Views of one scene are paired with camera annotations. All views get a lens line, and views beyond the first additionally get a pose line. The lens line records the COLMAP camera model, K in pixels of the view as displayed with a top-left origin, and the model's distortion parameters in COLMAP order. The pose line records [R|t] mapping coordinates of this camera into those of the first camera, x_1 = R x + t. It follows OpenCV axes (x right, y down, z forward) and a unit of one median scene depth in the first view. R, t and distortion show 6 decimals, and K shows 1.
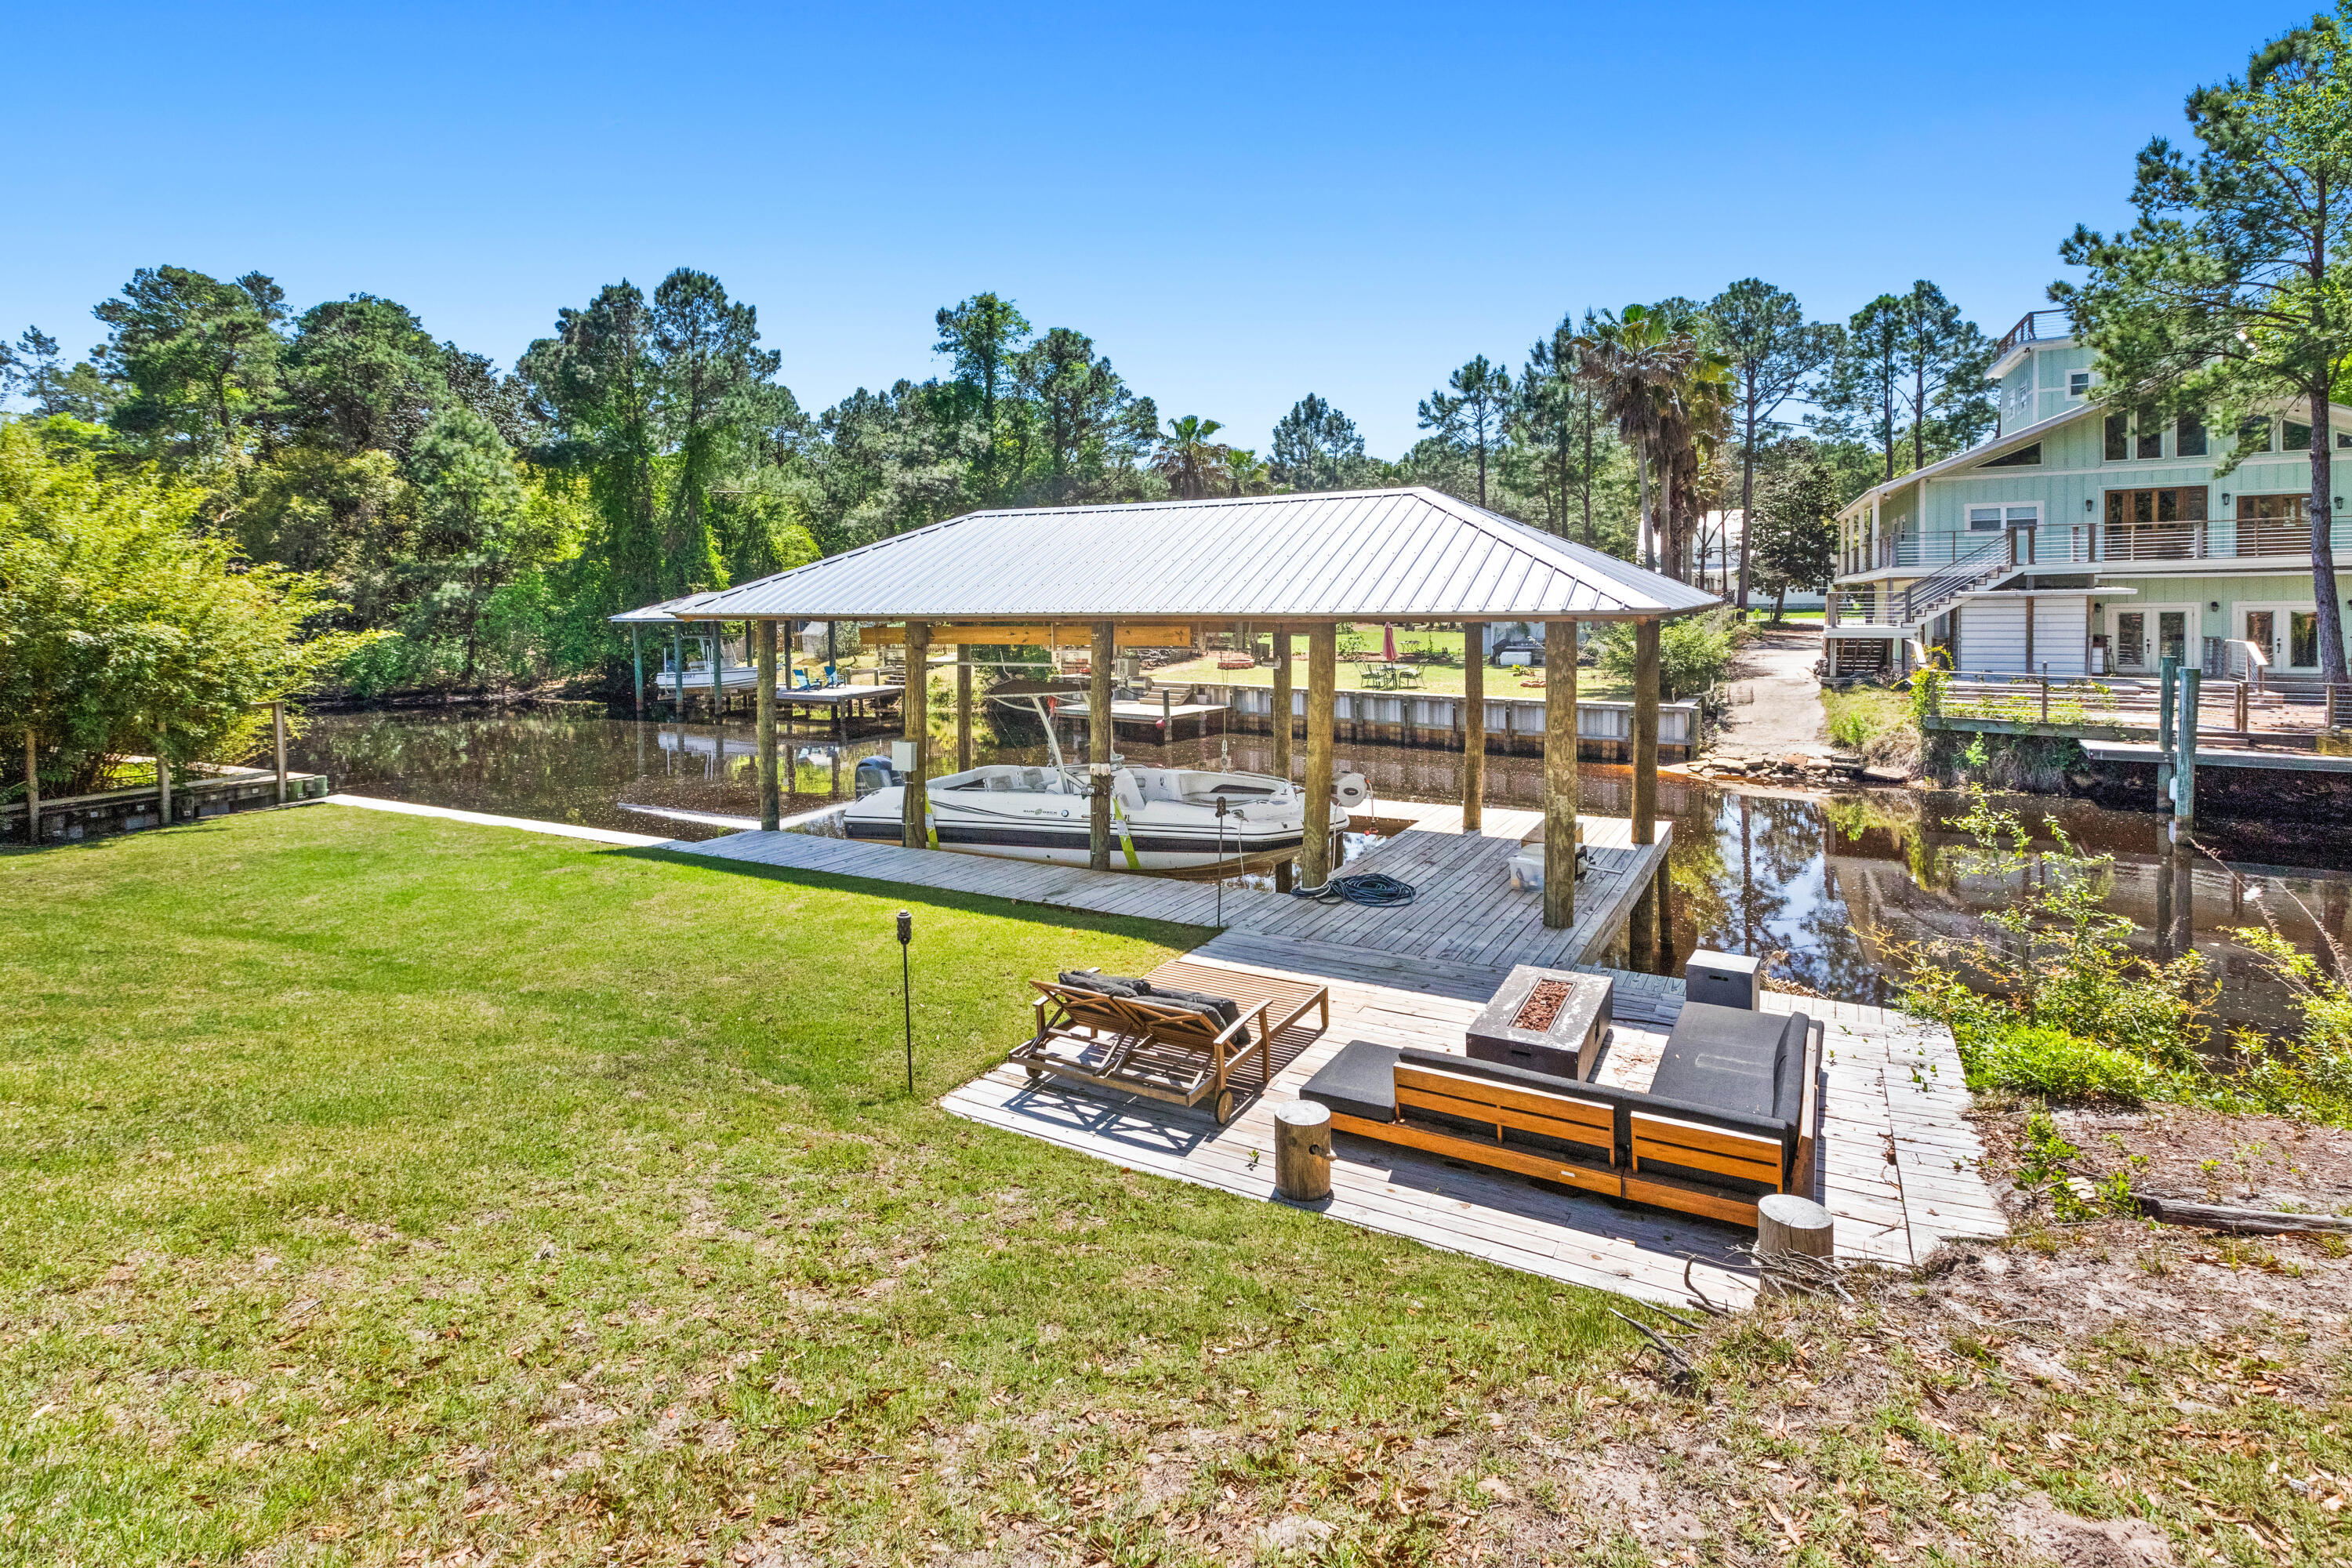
lens RADIAL K [[1050.7, 0, 1170.0], [0, 1050.7, 702.4], [0, 0, 1]] dist [0.001908, 0.000153]
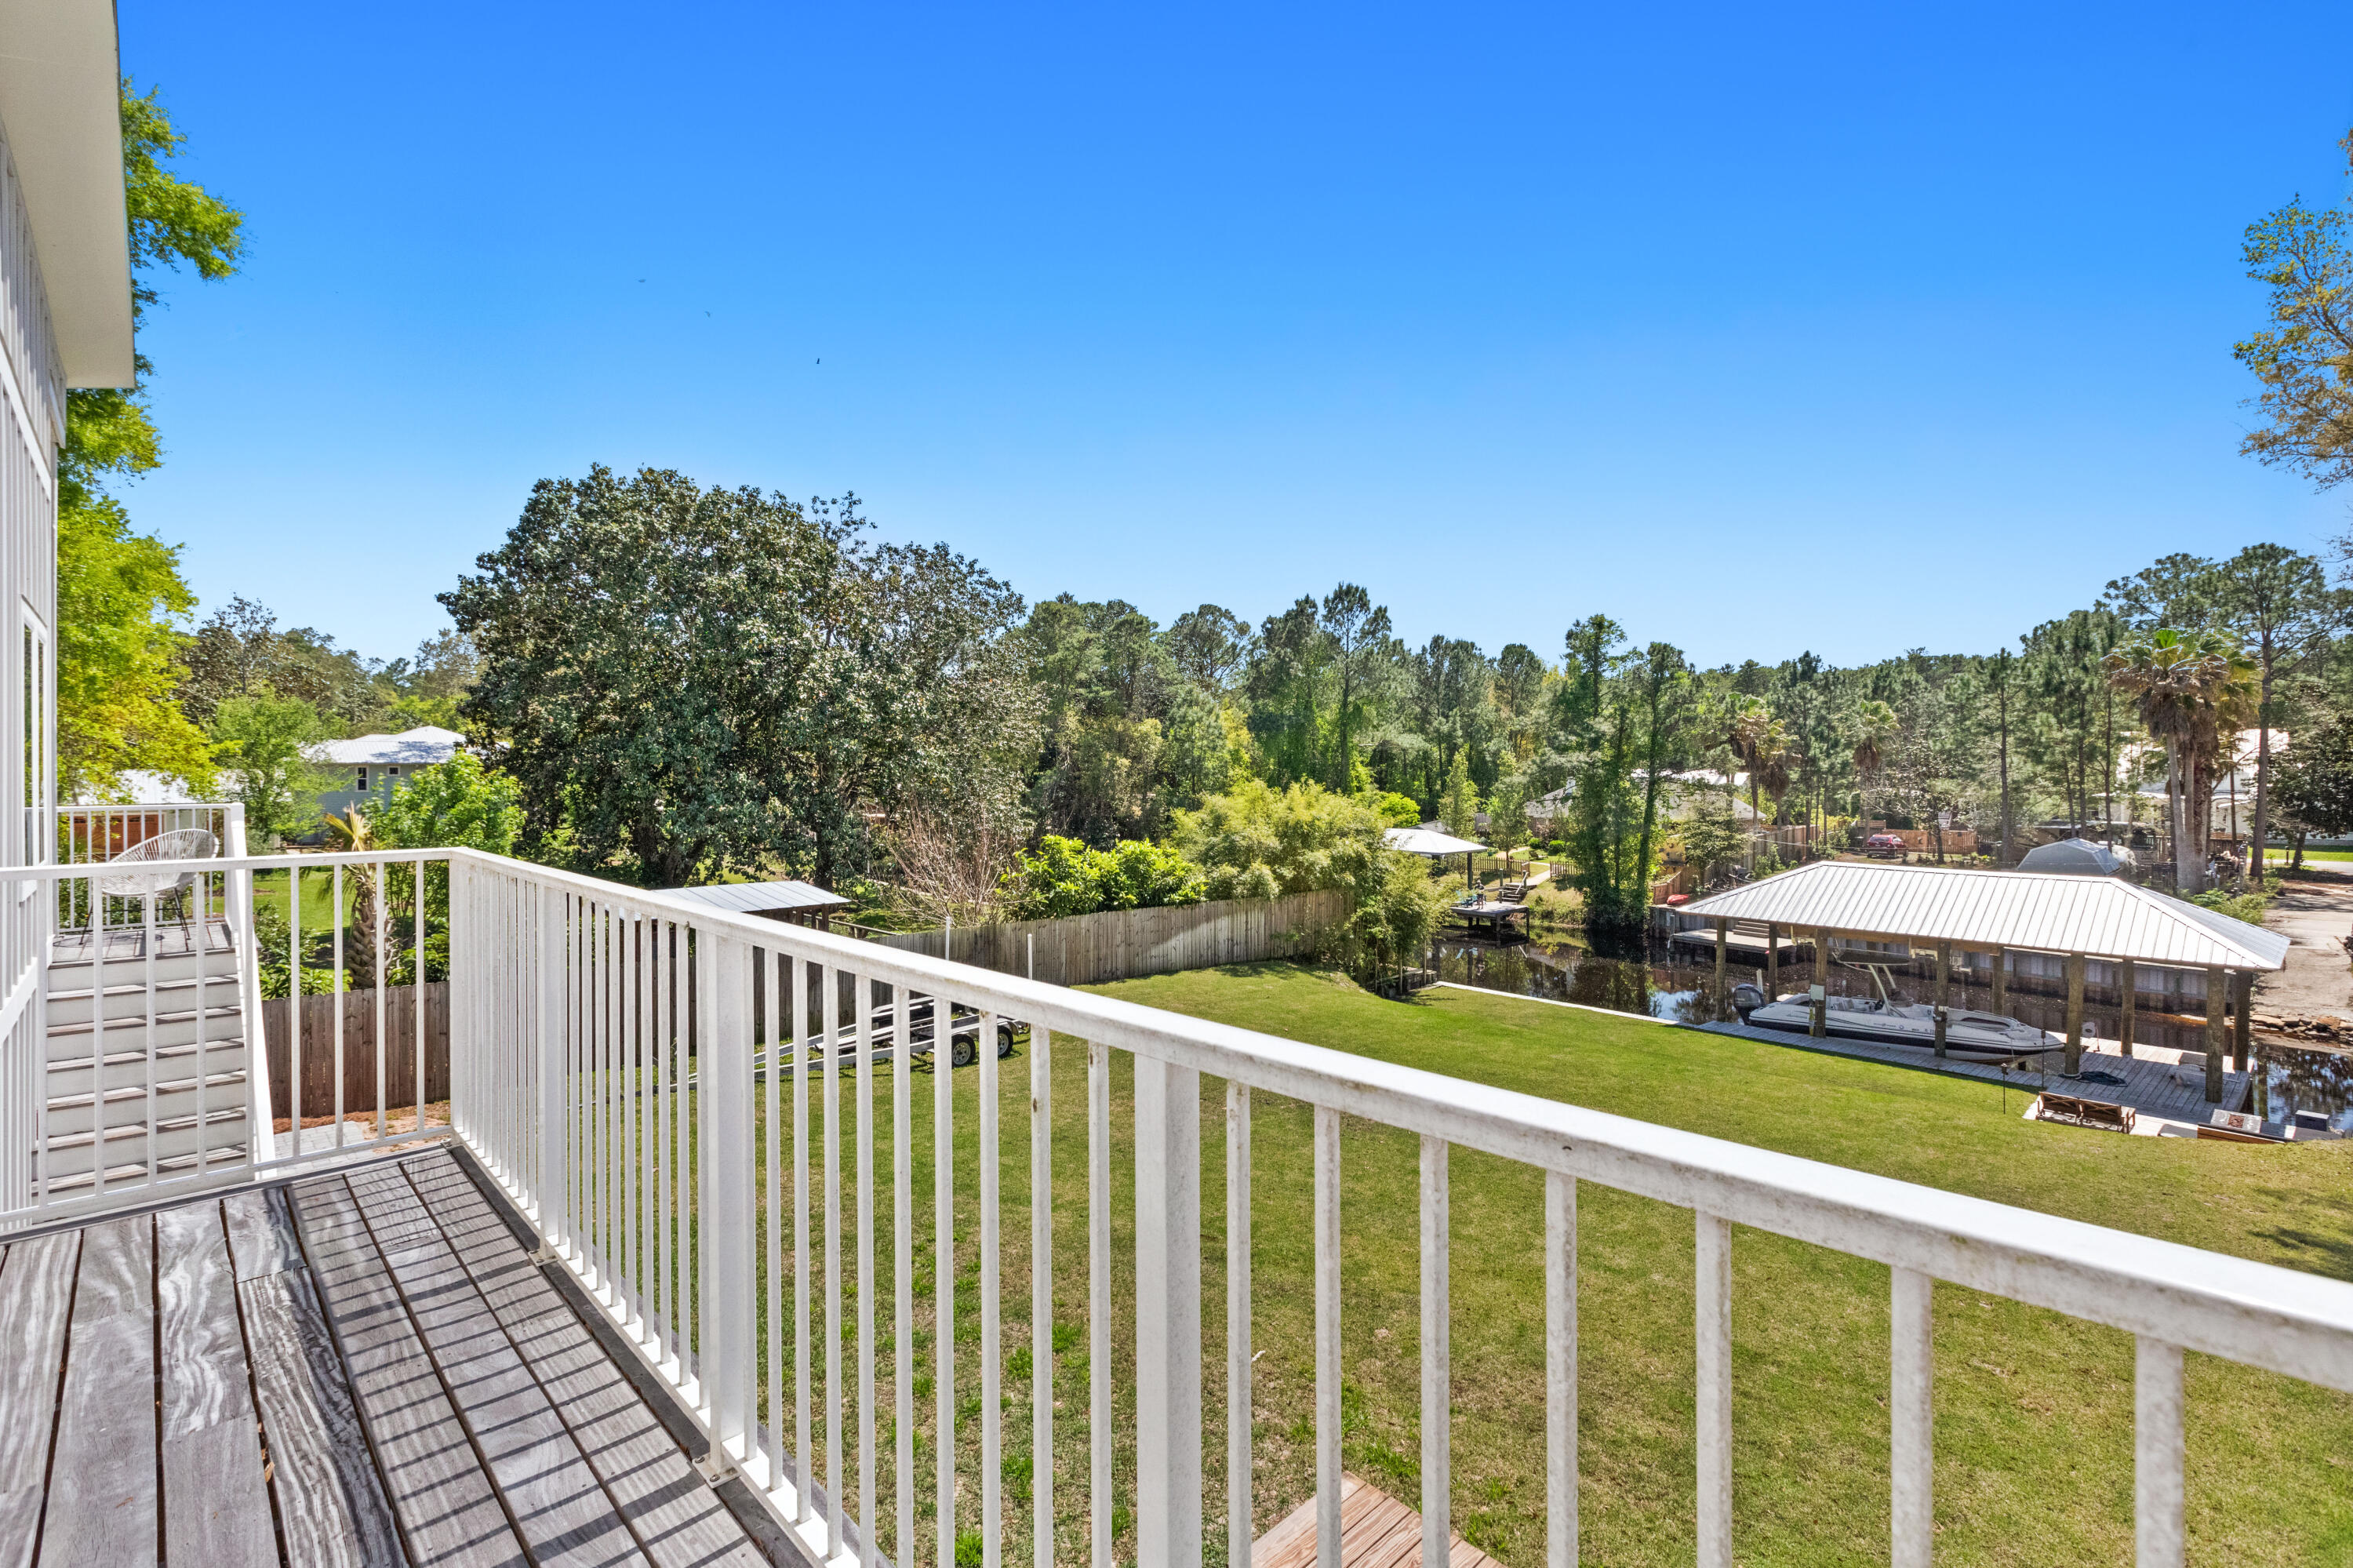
lens RADIAL K [[1152.7, 0, 1176.5], [0, 1152.7, 784.0], [0, 0, 1]] dist [-0.002875, -0.002241]
pose [[0.970025, 0.039833, -0.239718, -0.304132], [-0.056376, 0.996448, -0.062549, -0.046047], [0.236375, 0.074188, 0.968826, -0.483879]]
